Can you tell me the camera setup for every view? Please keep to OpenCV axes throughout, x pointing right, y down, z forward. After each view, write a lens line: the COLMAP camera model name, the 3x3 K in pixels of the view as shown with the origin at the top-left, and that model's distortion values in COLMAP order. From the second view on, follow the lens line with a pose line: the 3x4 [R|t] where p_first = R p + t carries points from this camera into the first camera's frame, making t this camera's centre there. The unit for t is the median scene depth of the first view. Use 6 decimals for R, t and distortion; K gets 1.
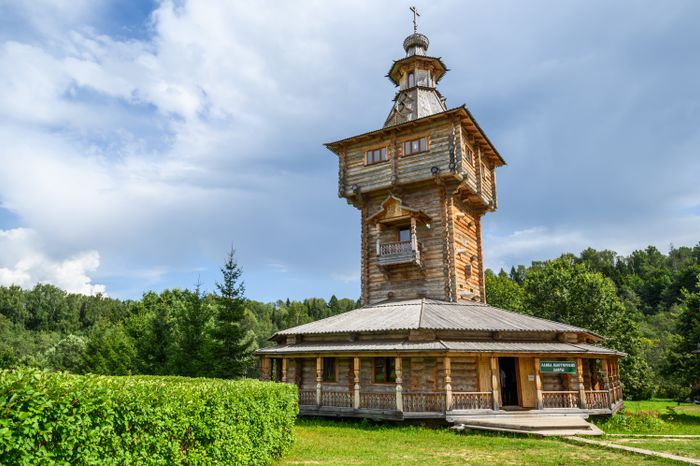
lens RADIAL K [[483.1, 0, 350.0], [0, 483.1, 233.0], [0, 0, 1]] dist [0.000148, 0.000174]
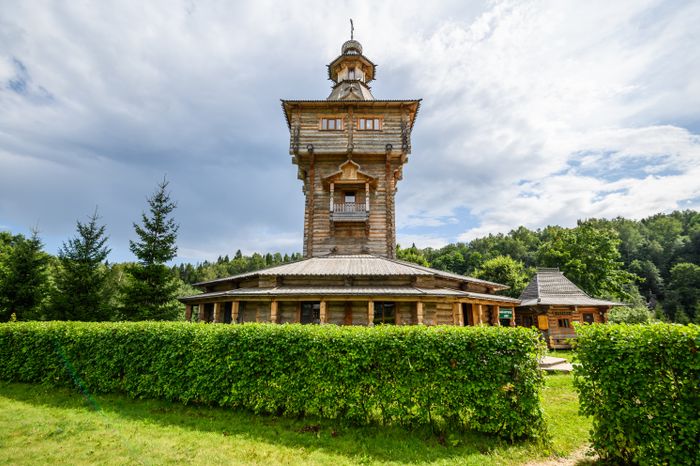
lens RADIAL K [[323.4, 0, 350.0], [0, 323.4, 233.0], [0, 0, 1]] dist [-0.001528, -0.000295]
pose [[0.854376, 0.134495, 0.501948, -0.256027], [-0.138427, 0.989929, -0.029630, 0.106524], [-0.500878, -0.044168, 0.864390, 0.338791]]
